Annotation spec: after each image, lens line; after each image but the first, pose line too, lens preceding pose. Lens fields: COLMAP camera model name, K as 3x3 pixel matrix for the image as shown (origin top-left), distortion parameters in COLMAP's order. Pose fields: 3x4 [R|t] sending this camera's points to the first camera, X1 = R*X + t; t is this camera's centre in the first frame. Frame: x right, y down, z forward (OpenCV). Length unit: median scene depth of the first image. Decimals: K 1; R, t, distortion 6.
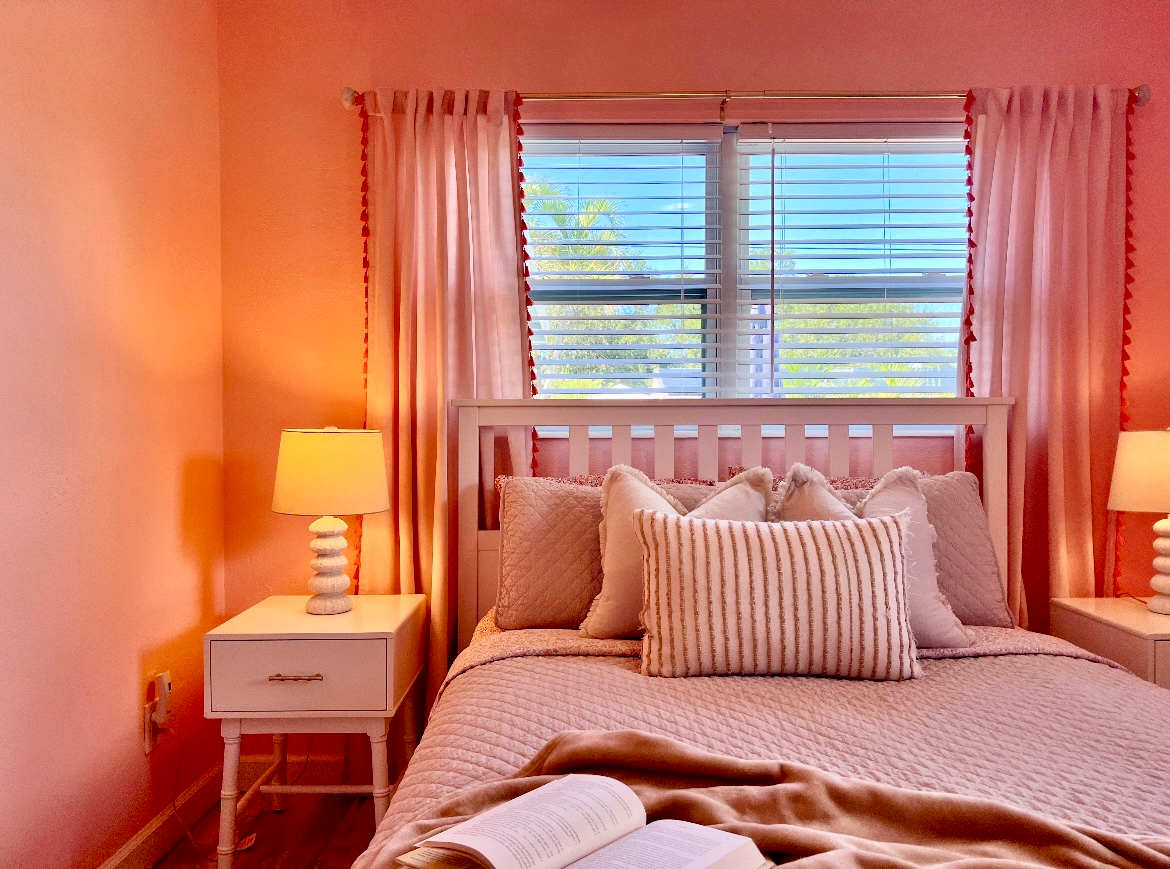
lens RADIAL K [[890.3, 0, 588.6], [0, 890.3, 436.6], [0, 0, 1]] dist [0.059290, -0.077525]
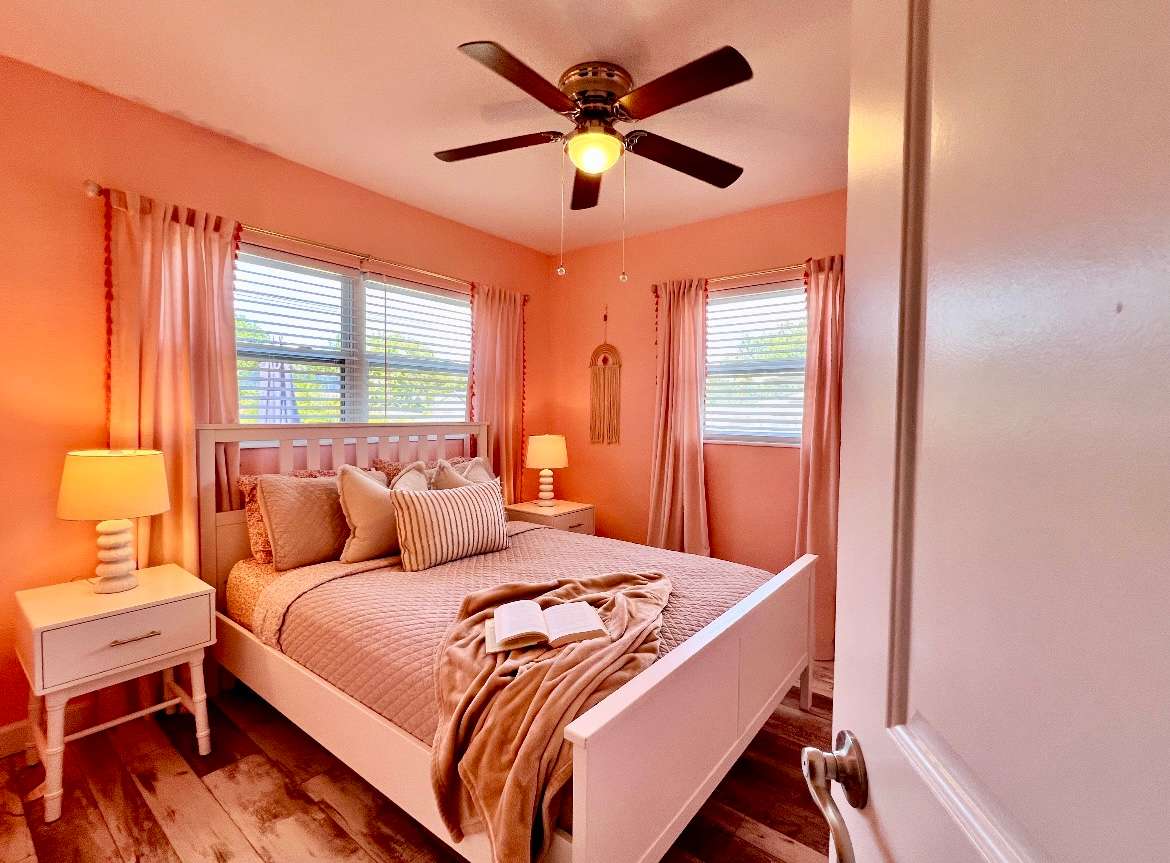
lens RADIAL K [[526.7, 0, 585.4], [0, 526.7, 429.8], [0, 0, 1]] dist [0.006106, 0.001099]
pose [[0.616880, -0.017352, 0.786866, -0.437055], [-0.006585, 0.999608, 0.027205, -0.061372], [-0.787029, -0.021963, 0.616524, -0.021293]]
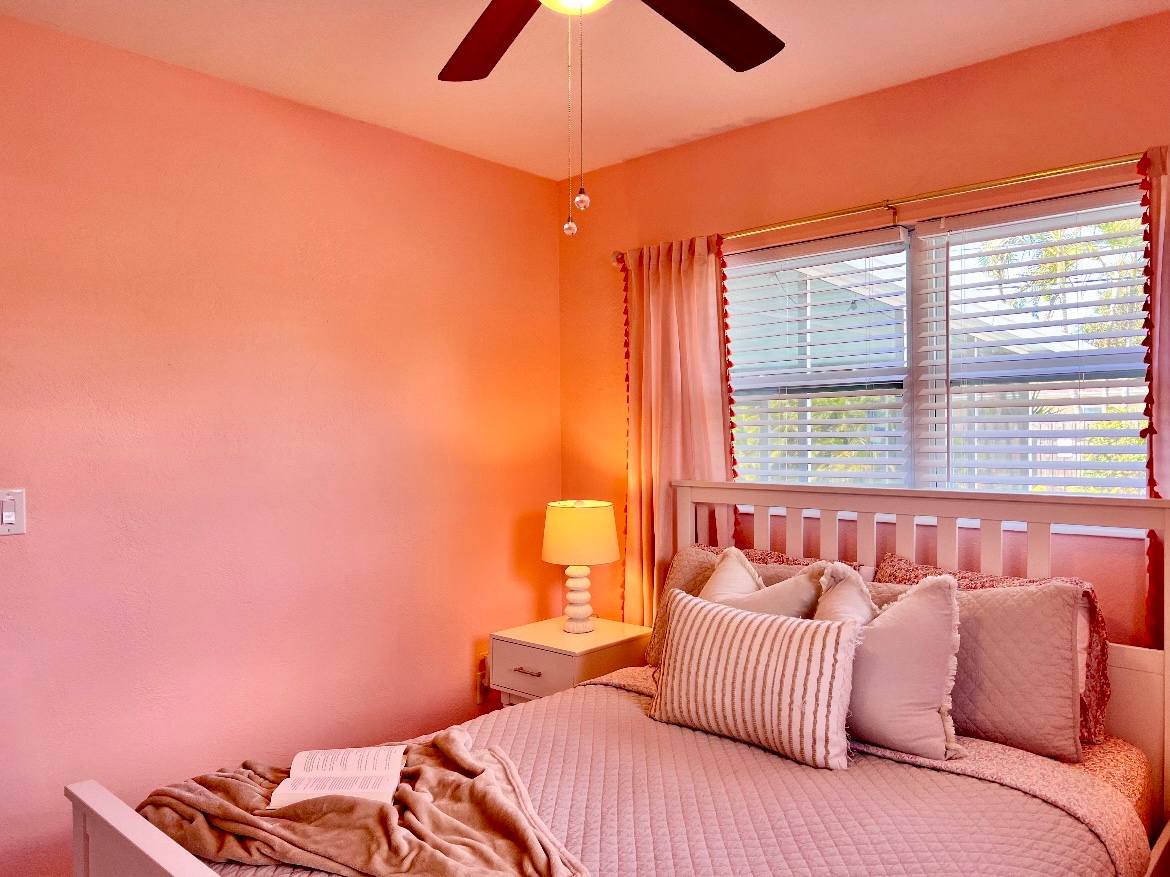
lens RADIAL K [[890.3, 0, 591.8], [0, 890.3, 437.2], [0, 0, 1]] dist [0.059290, -0.077525]
pose [[0.730165, 0.001144, -0.683270, 0.643873], [-0.002524, 0.999996, -0.001023, -0.103214], [0.683267, 0.002472, 0.730165, -0.020849]]
